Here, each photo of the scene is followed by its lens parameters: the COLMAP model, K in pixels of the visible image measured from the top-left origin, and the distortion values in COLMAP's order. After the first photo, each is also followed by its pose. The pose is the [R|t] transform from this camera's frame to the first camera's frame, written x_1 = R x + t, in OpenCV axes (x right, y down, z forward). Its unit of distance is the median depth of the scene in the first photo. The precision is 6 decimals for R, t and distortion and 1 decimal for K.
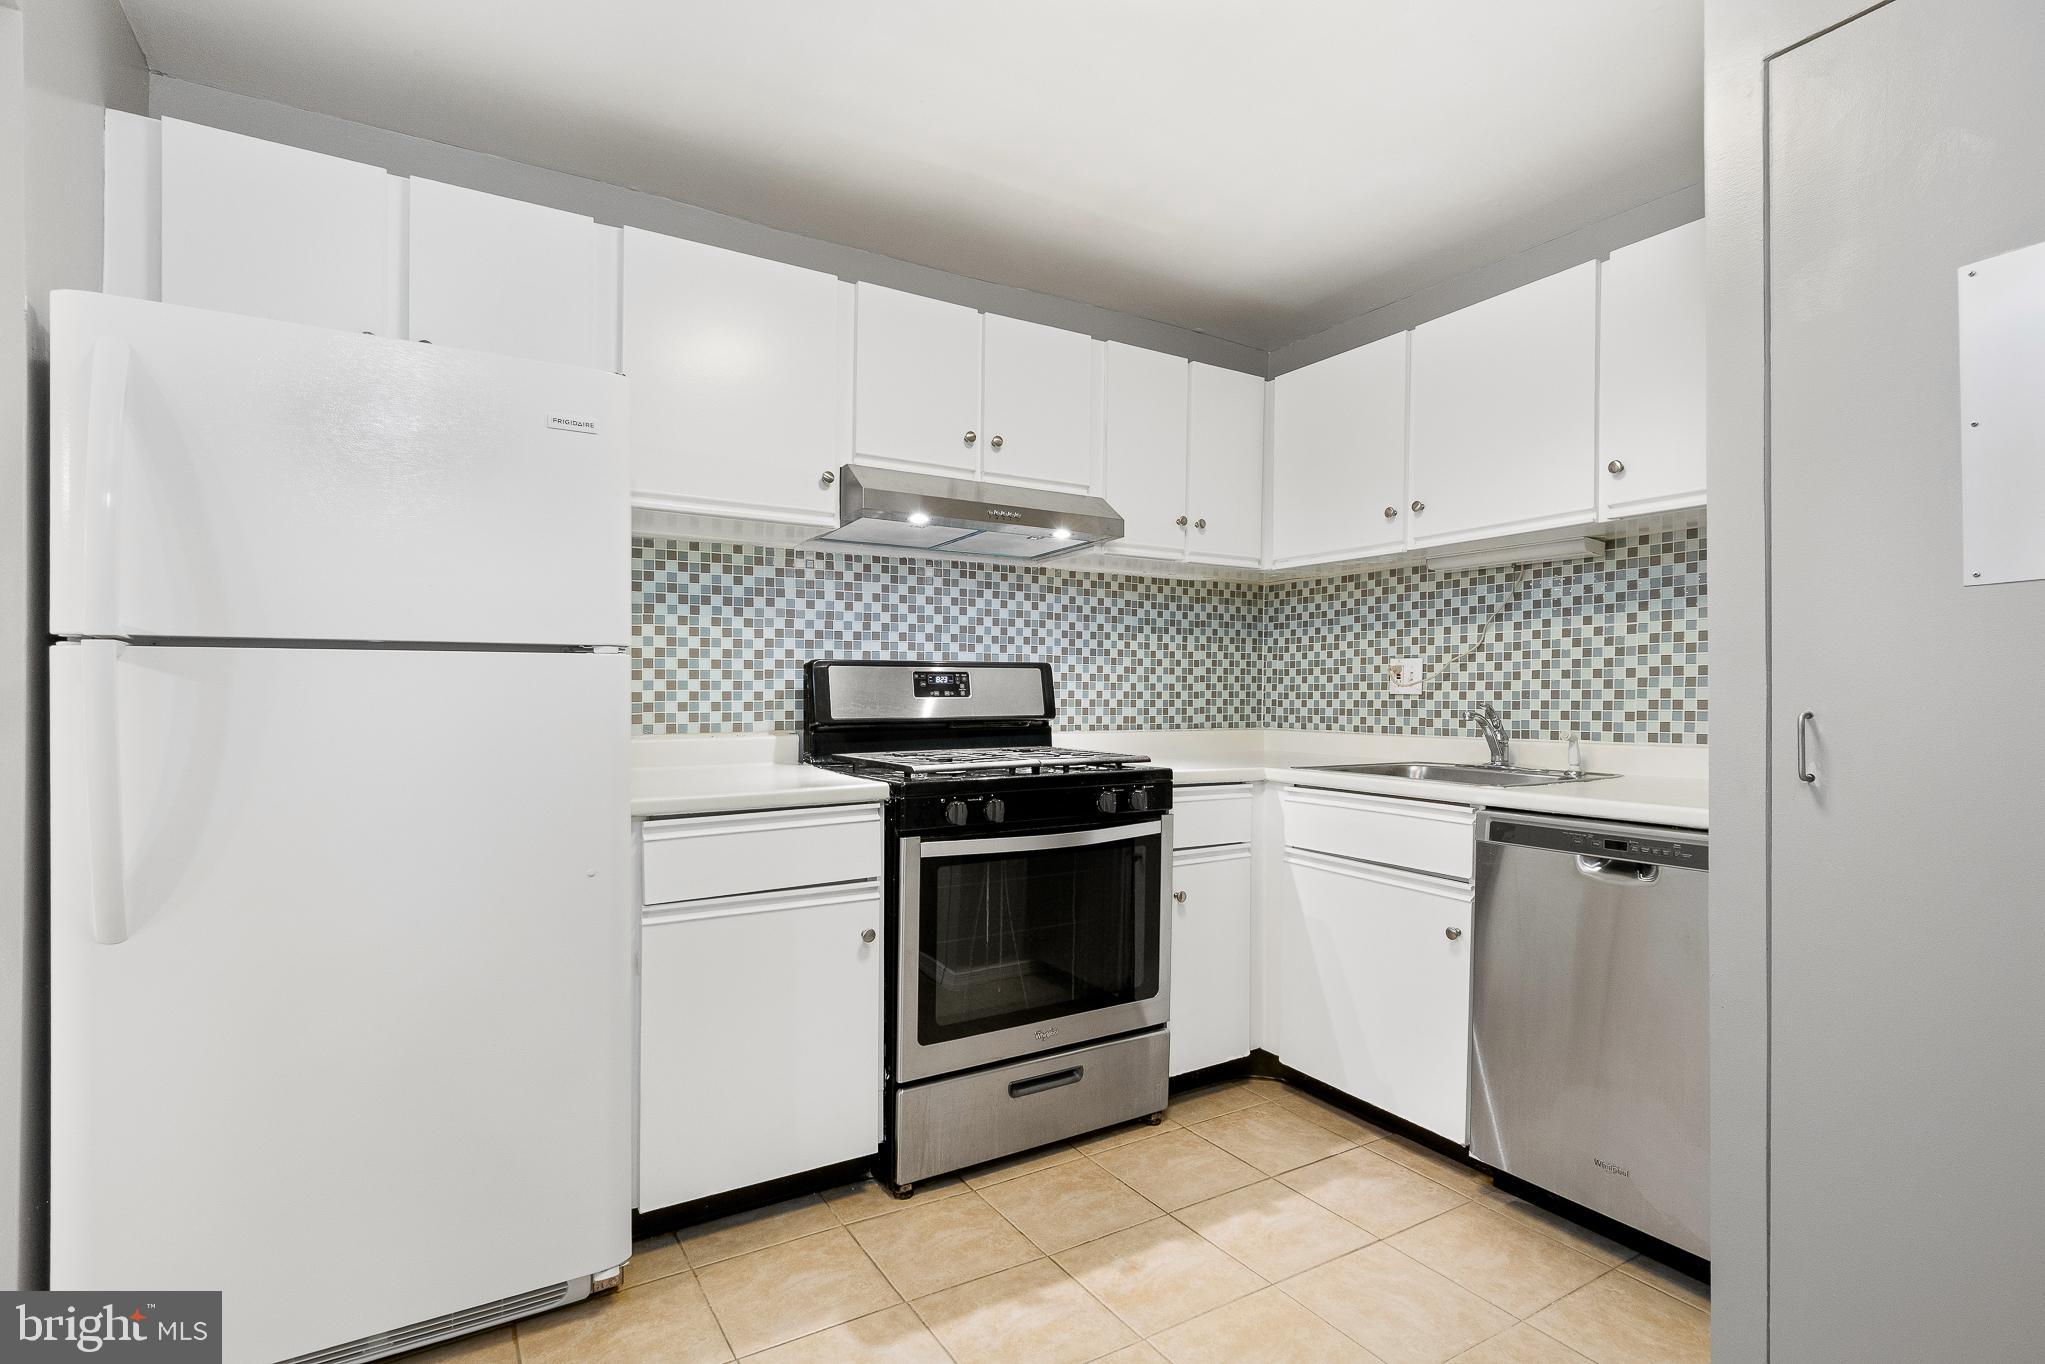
lens RADIAL K [[979.4, 0, 1039.2], [0, 979.4, 705.7], [0, 0, 1]] dist [-0.002290, -0.001865]
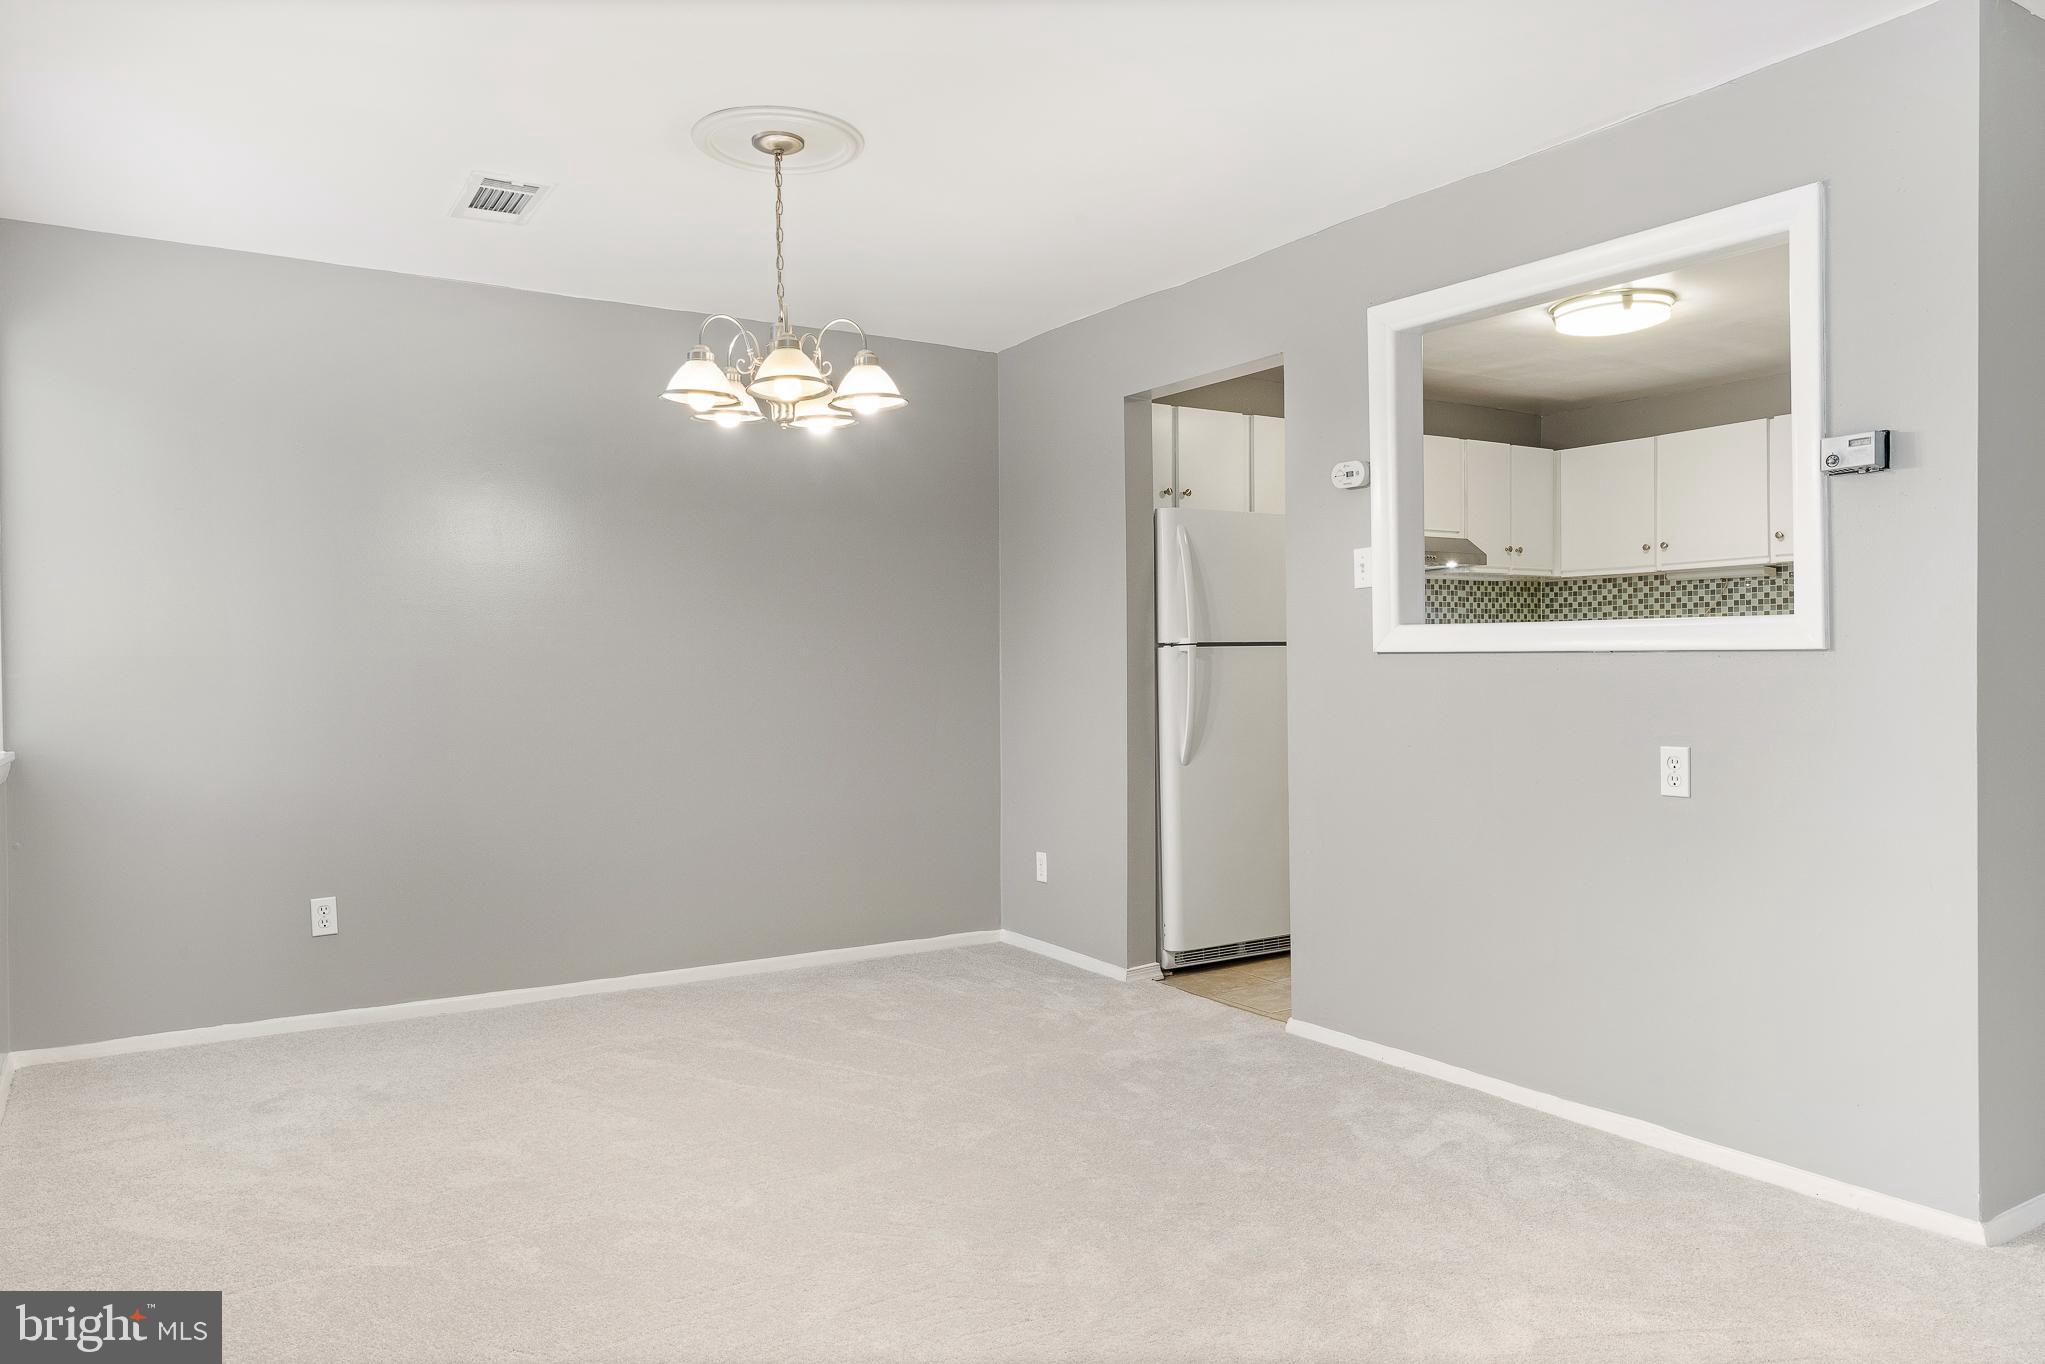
lens RADIAL K [[1431.0, 0, 1019.6], [0, 1431.0, 666.9], [0, 0, 1]] dist [-0.006362, -0.000714]
pose [[0.999822, -0.011141, 0.015235, -0.680817], [0.011223, 0.999923, -0.005302, 0.001985], [-0.015175, 0.005472, 0.999870, -1.282064]]
